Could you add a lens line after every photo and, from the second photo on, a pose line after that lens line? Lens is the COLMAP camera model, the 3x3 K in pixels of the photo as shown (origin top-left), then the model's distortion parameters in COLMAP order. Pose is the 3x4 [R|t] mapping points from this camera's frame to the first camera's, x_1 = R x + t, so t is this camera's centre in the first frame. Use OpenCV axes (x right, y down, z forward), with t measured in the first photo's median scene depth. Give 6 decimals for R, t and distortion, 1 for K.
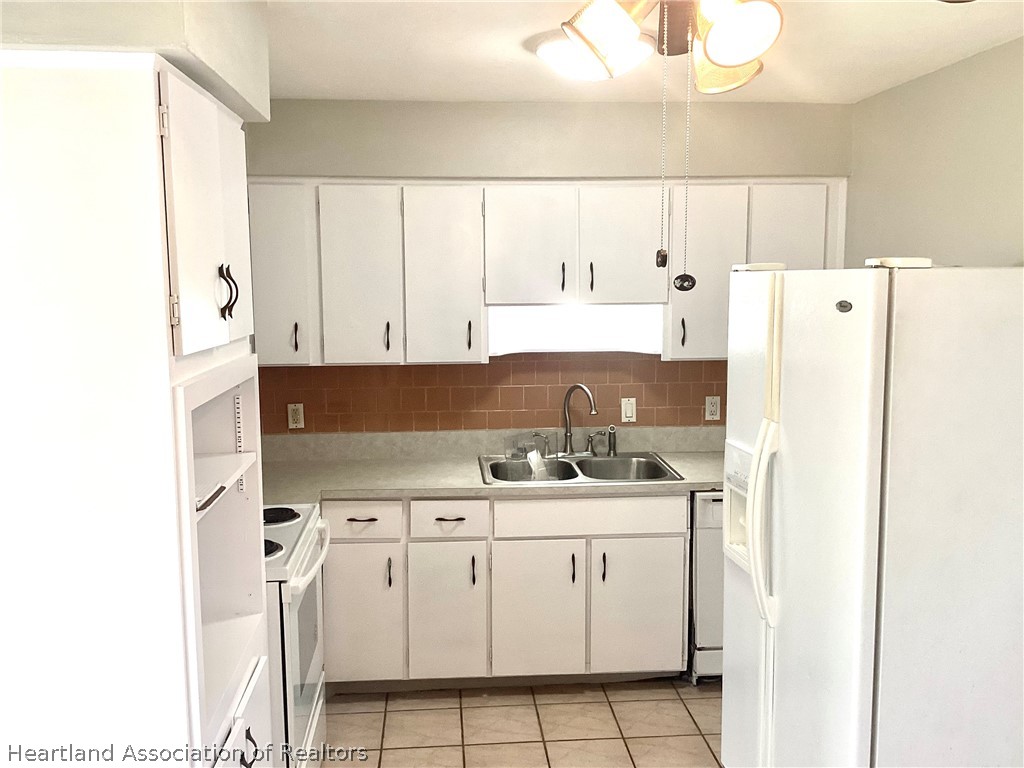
lens RADIAL K [[952.1, 0, 512.0], [0, 952.1, 384.0], [0, 0, 1]] dist [0.148955, -0.318610]
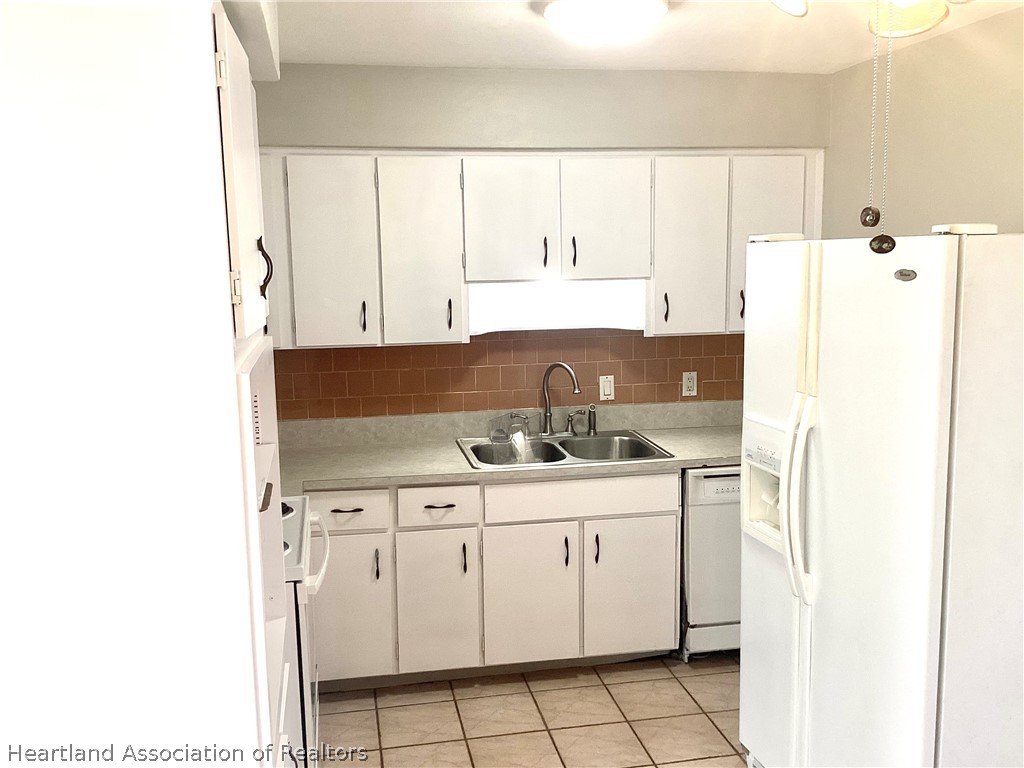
lens RADIAL K [[947.7, 0, 512.0], [0, 947.7, 384.0], [0, 0, 1]] dist [0.127395, -0.289954]
pose [[0.994220, -0.025050, 0.104395, -0.086841], [0.022813, 0.999485, 0.022561, -0.000978], [-0.104906, -0.020049, 0.994280, 0.045675]]
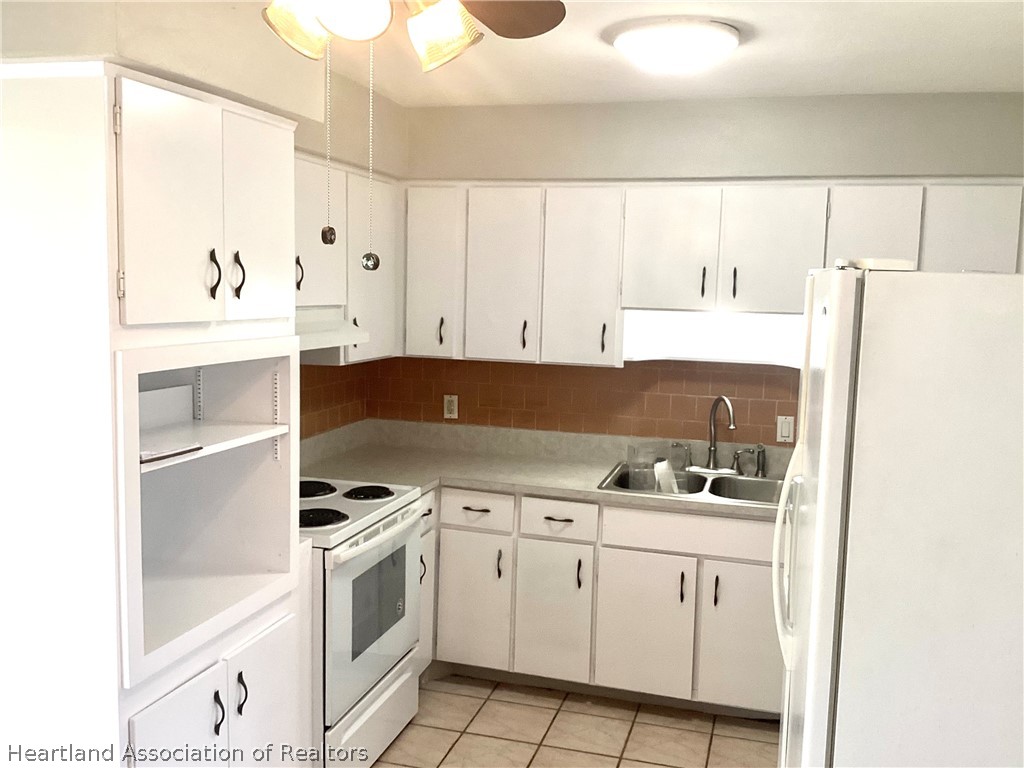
lens RADIAL K [[952.1, 0, 512.0], [0, 952.1, 384.0], [0, 0, 1]] dist [0.148955, -0.318610]
pose [[0.934916, 0.068902, -0.348115, 0.222692], [-0.073360, 0.997305, 0.000376, 0.003178], [0.347203, 0.025186, 0.937452, 0.039938]]
